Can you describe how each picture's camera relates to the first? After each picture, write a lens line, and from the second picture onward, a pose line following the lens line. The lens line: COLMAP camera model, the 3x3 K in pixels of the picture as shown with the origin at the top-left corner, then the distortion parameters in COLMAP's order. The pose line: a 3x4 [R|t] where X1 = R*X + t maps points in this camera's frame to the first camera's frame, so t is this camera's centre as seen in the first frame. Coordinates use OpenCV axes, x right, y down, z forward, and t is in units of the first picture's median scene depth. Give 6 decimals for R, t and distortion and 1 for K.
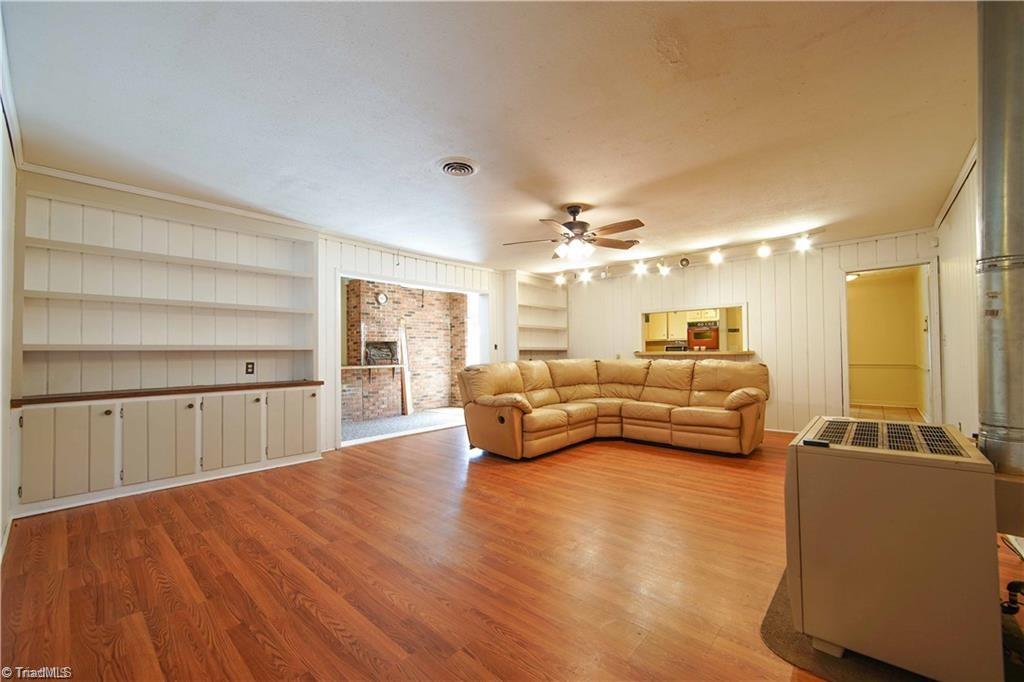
lens RADIAL K [[406.3, 0, 518.2], [0, 406.3, 345.3], [0, 0, 1]] dist [-0.014035, -0.000027]
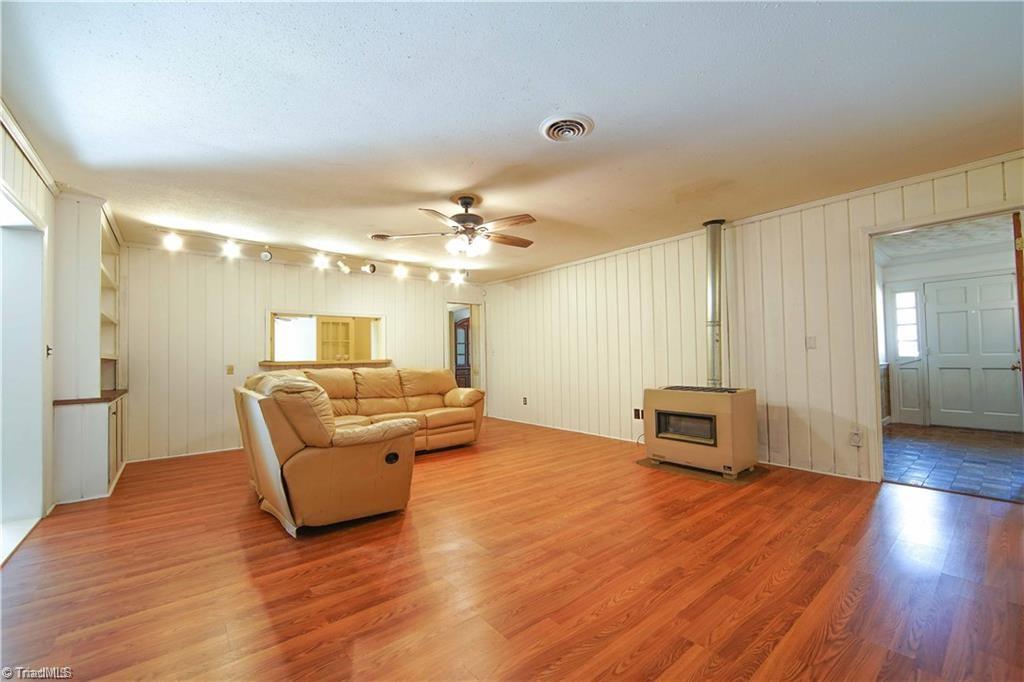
lens RADIAL K [[410.1, 0, 513.8], [0, 410.1, 344.5], [0, 0, 1]] dist [-0.011942, 0.000032]
pose [[0.164528, 0.037260, 0.985668, -0.703899], [-0.002039, 0.999297, -0.037435, 0.020667], [-0.986370, 0.004149, 0.164489, 0.707176]]
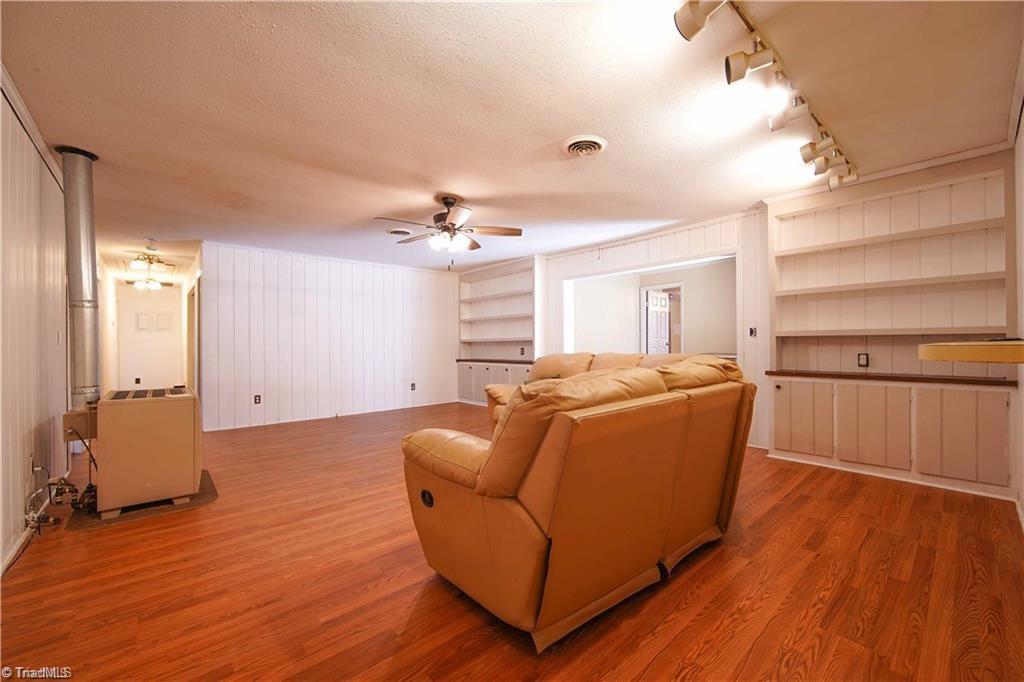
lens RADIAL K [[410.1, 0, 513.8], [0, 410.1, 344.5], [0, 0, 1]] dist [-0.011942, 0.000032]
pose [[-0.127978, 0.011546, -0.991710, 1.053905], [0.027615, 0.999586, 0.008074, 0.012966], [0.991392, -0.026353, -0.128244, 1.211058]]
